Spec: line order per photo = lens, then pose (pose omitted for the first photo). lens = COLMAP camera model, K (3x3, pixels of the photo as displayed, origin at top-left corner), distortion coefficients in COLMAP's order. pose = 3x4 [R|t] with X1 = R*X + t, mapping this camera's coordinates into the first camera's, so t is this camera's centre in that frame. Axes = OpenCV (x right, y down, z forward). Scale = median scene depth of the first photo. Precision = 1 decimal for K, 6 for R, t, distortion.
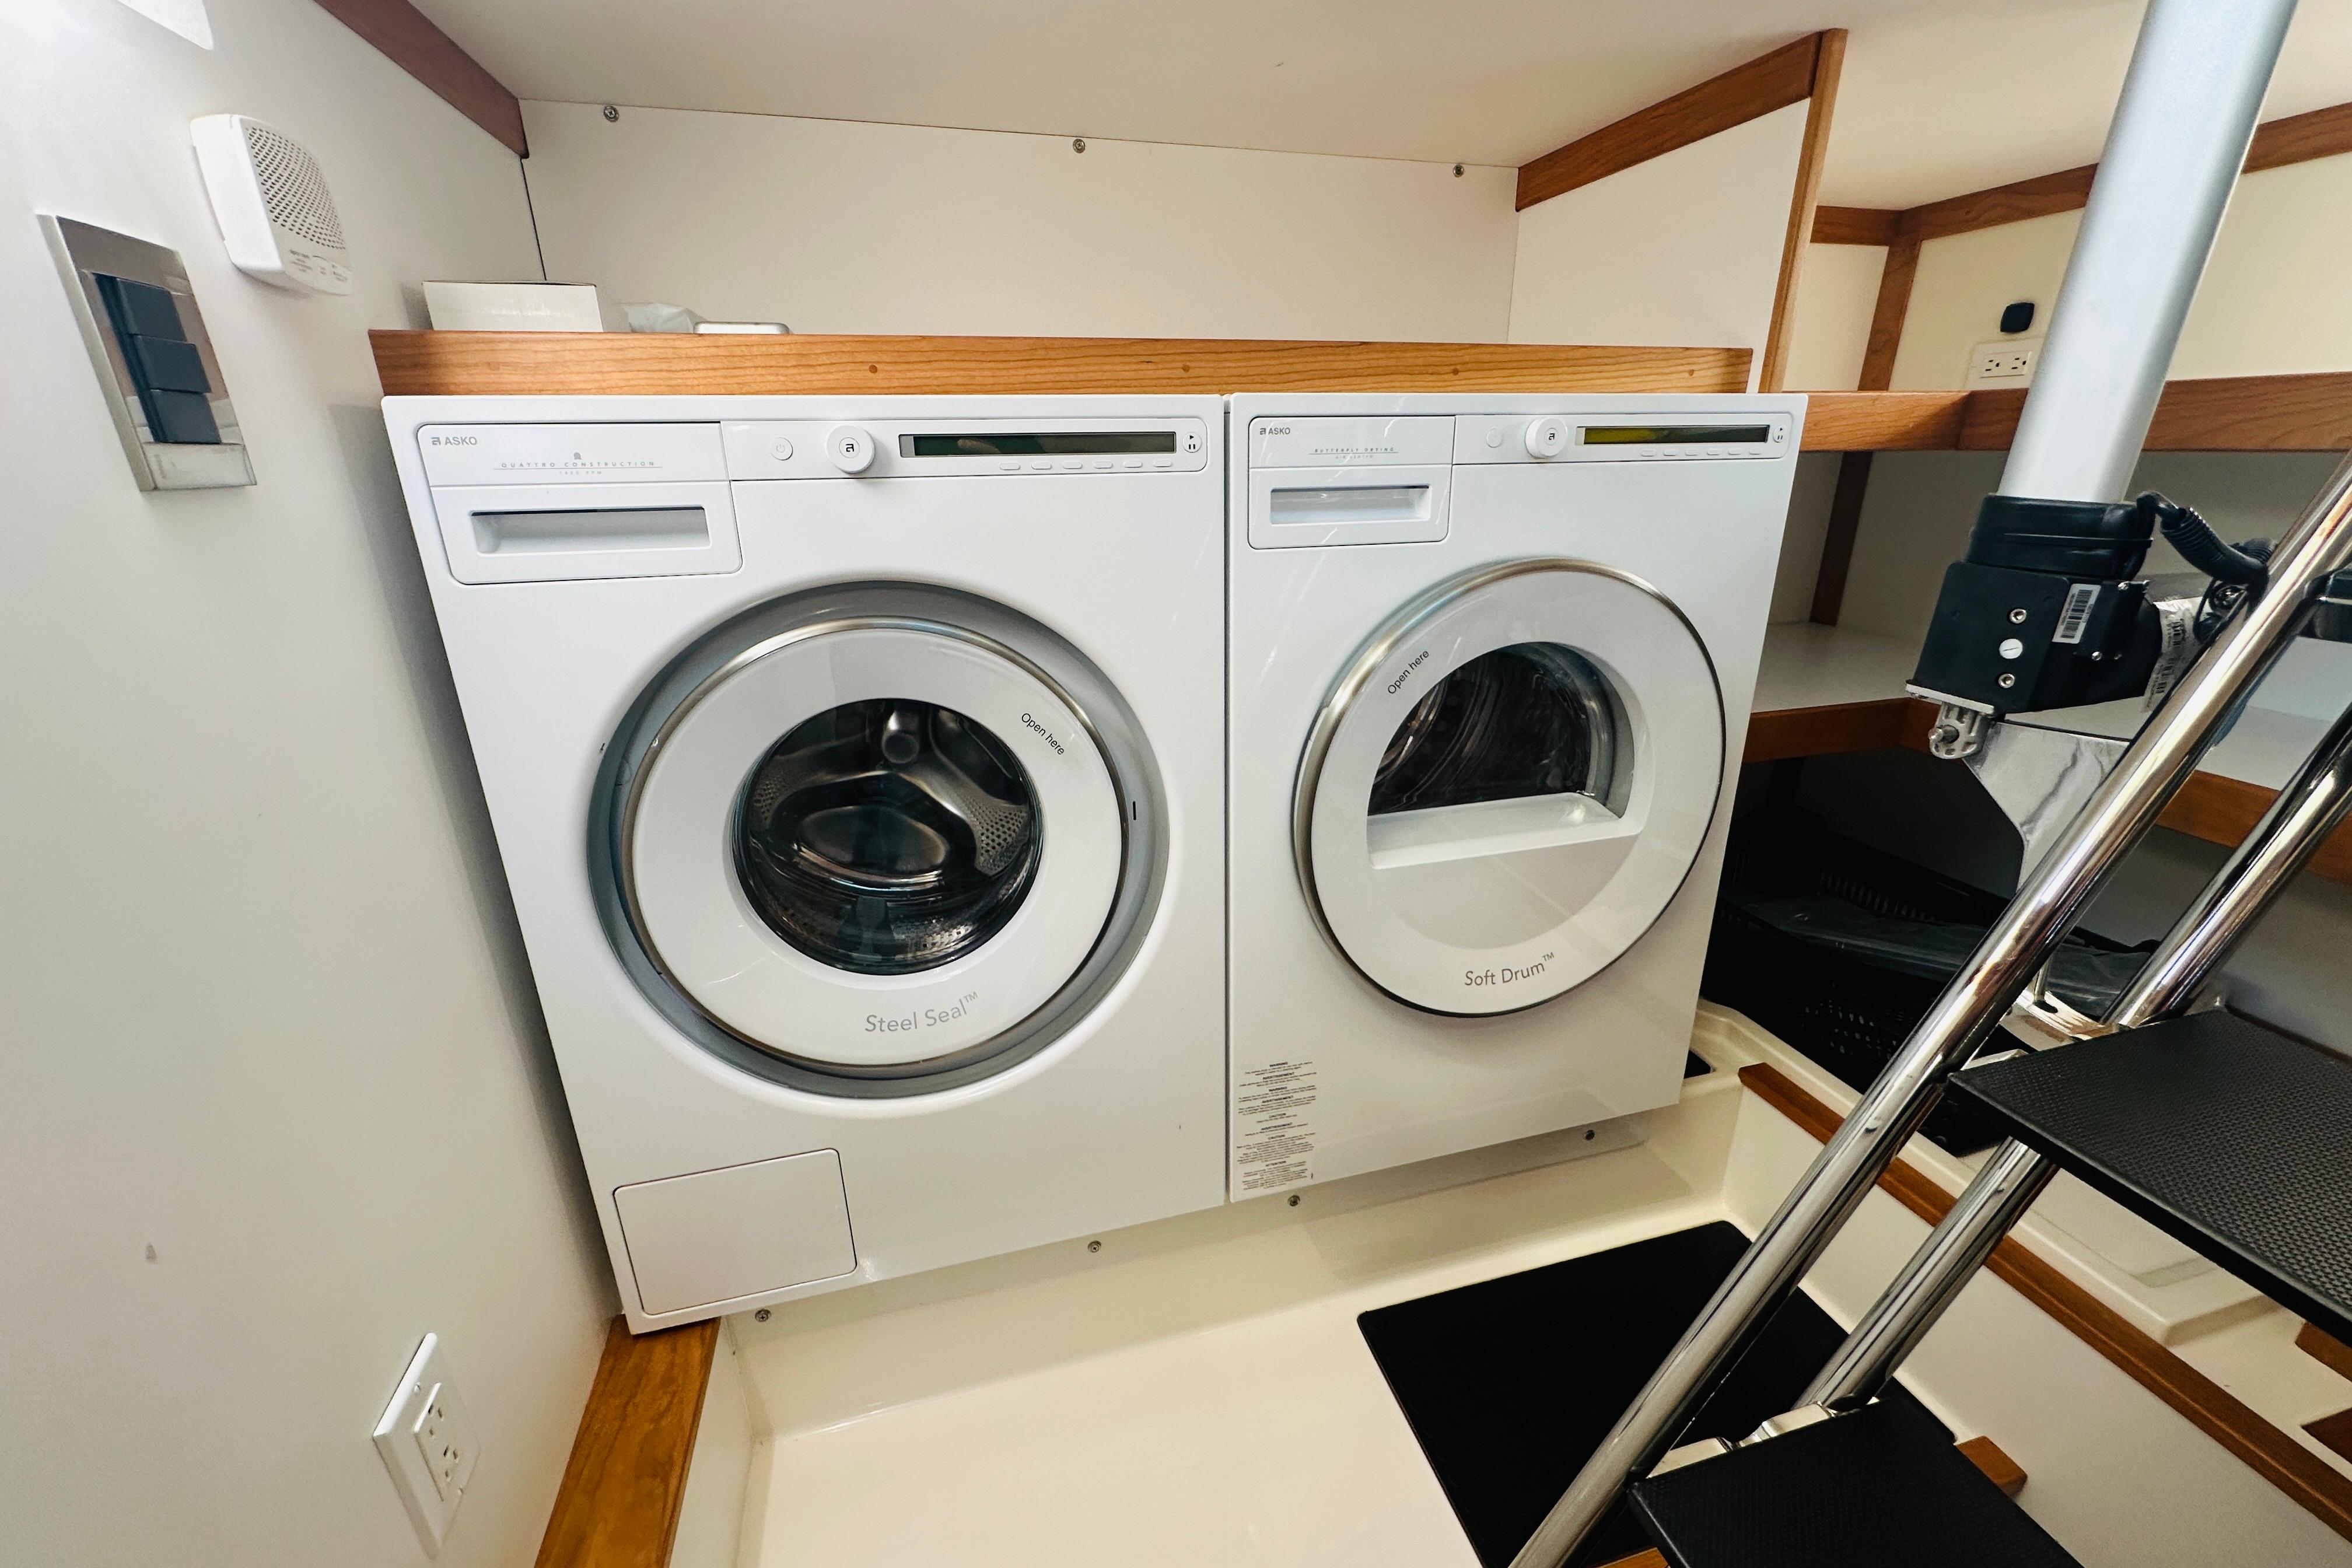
lens RADIAL K [[939.4, 0, 1176.0], [0, 939.4, 784.0], [0, 0, 1]] dist [-0.003042, 0.000211]
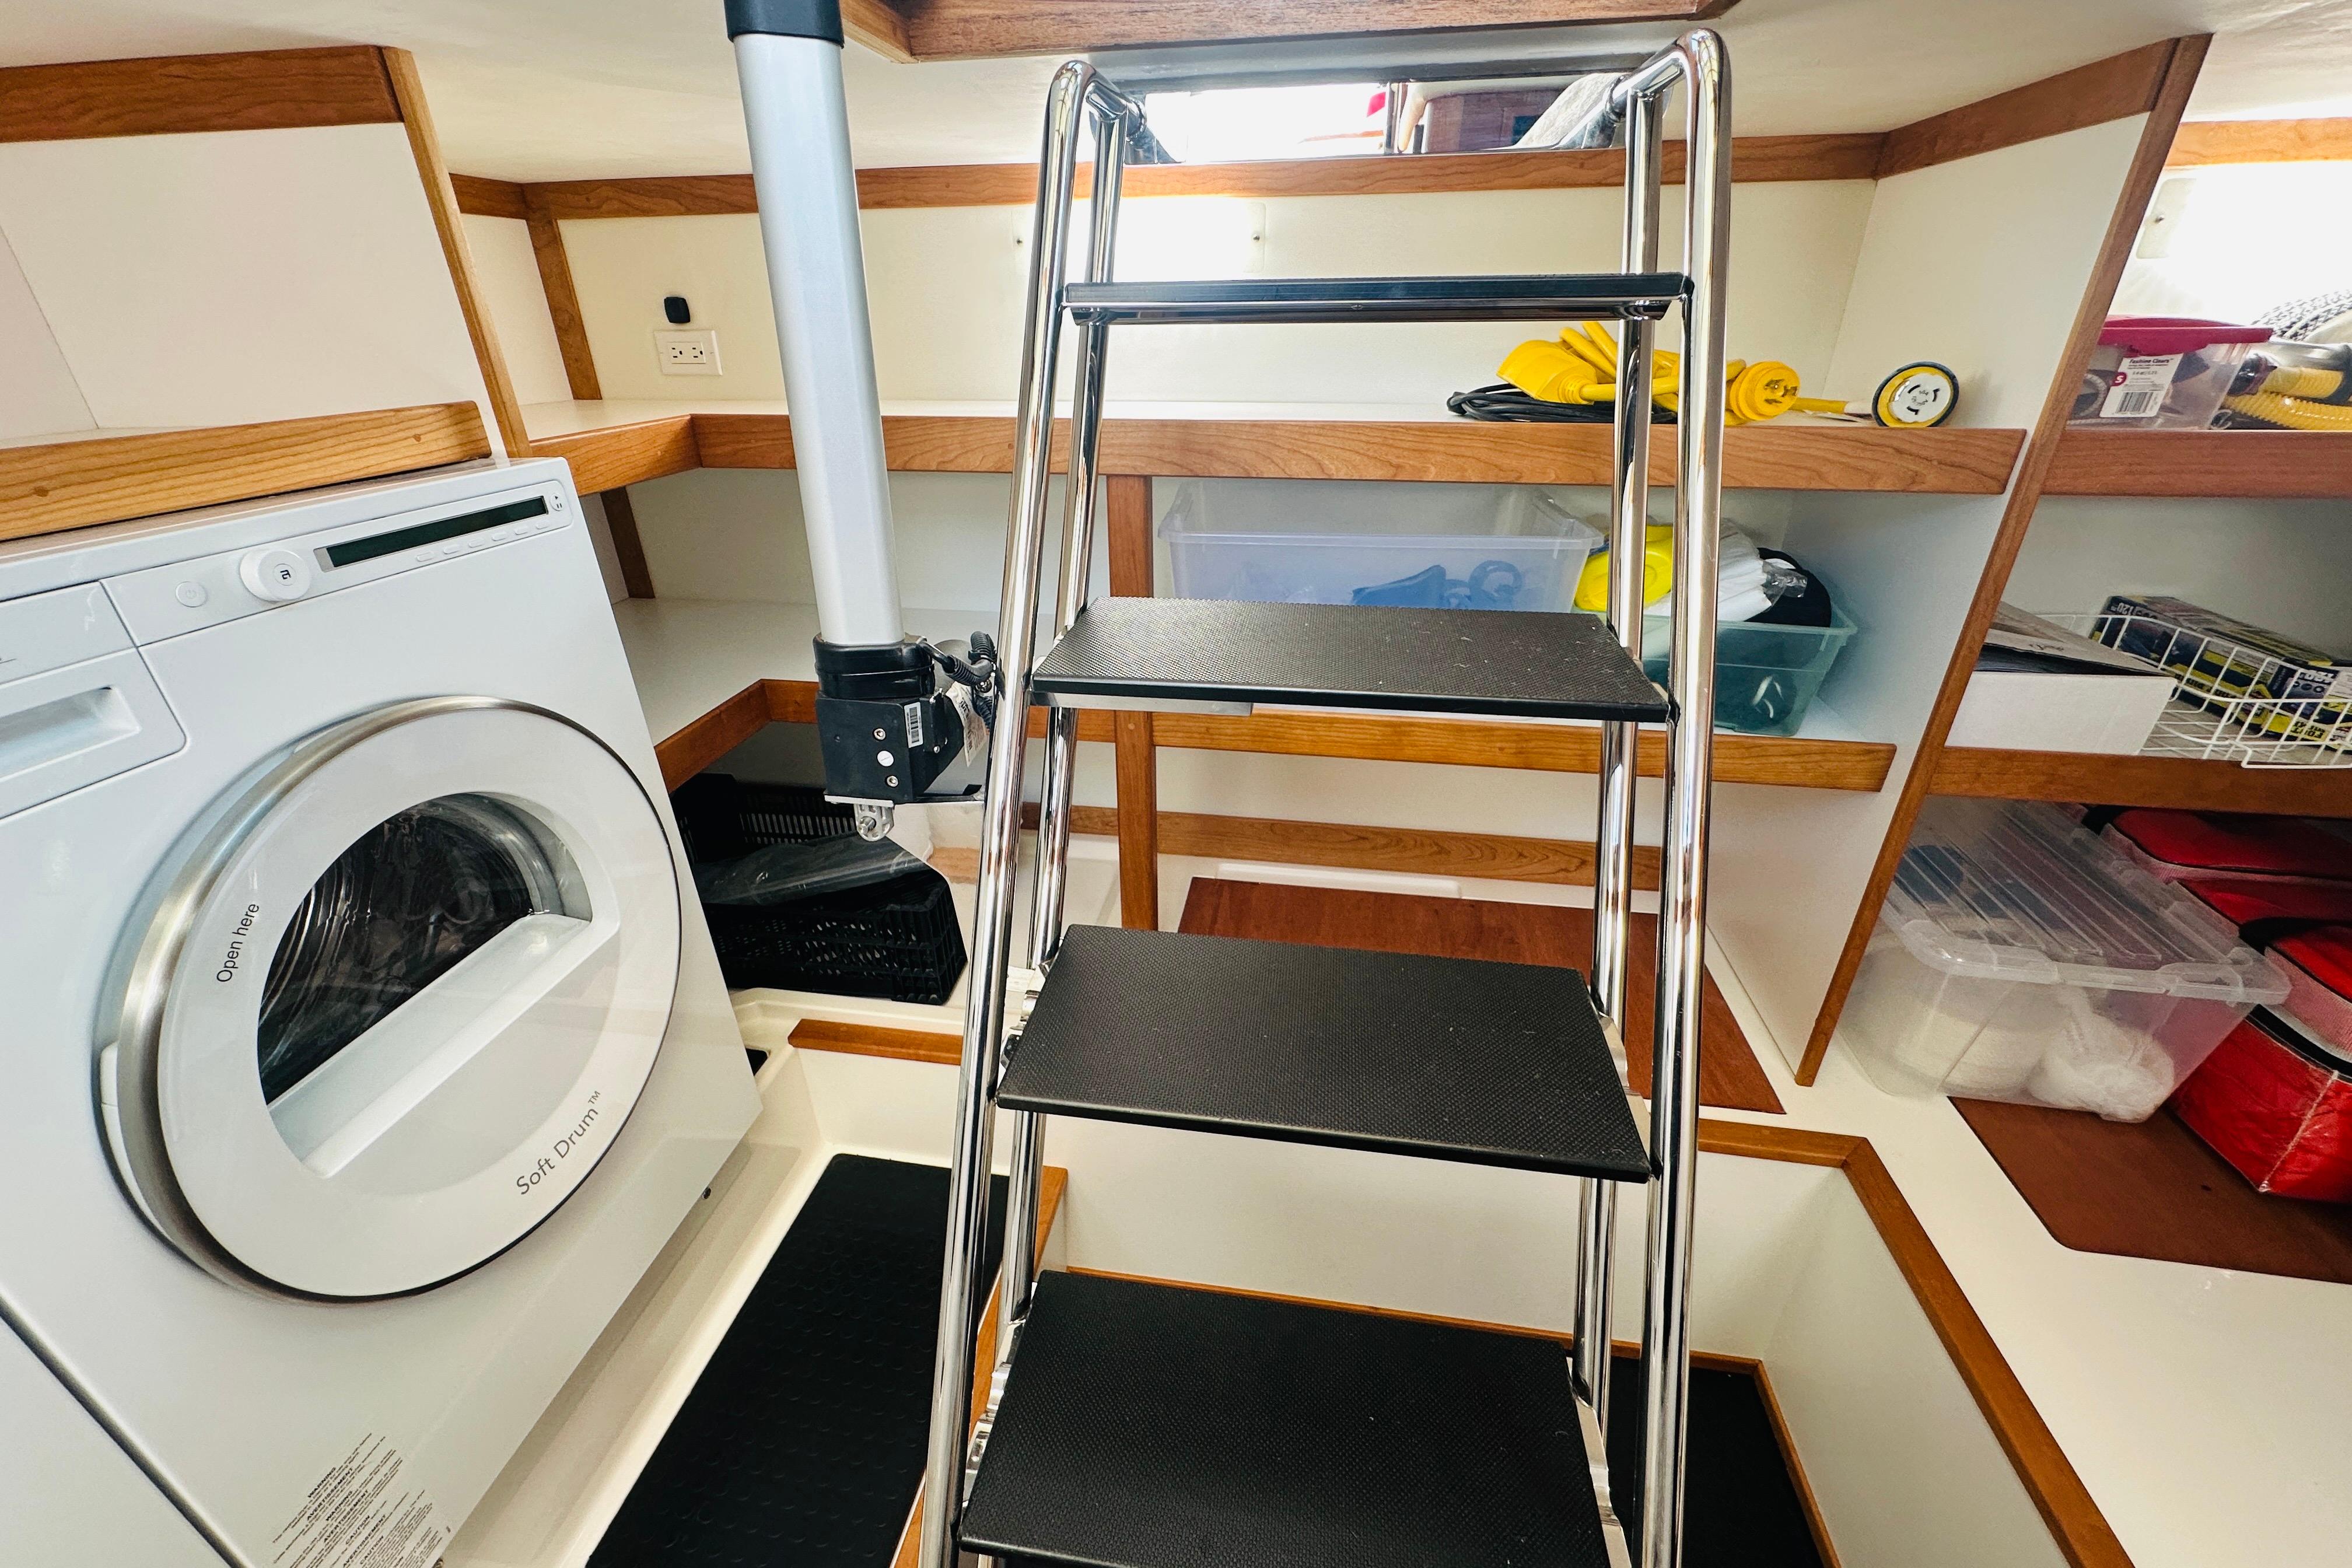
lens RADIAL K [[939.4, 0, 1176.0], [0, 939.4, 784.0], [0, 0, 1]] dist [-0.003042, 0.000211]
pose [[0.410192, -0.400783, 0.819216, 0.006789], [0.313303, 0.905522, 0.286132, -0.175080], [-0.856495, 0.139294, 0.497004, 0.027083]]
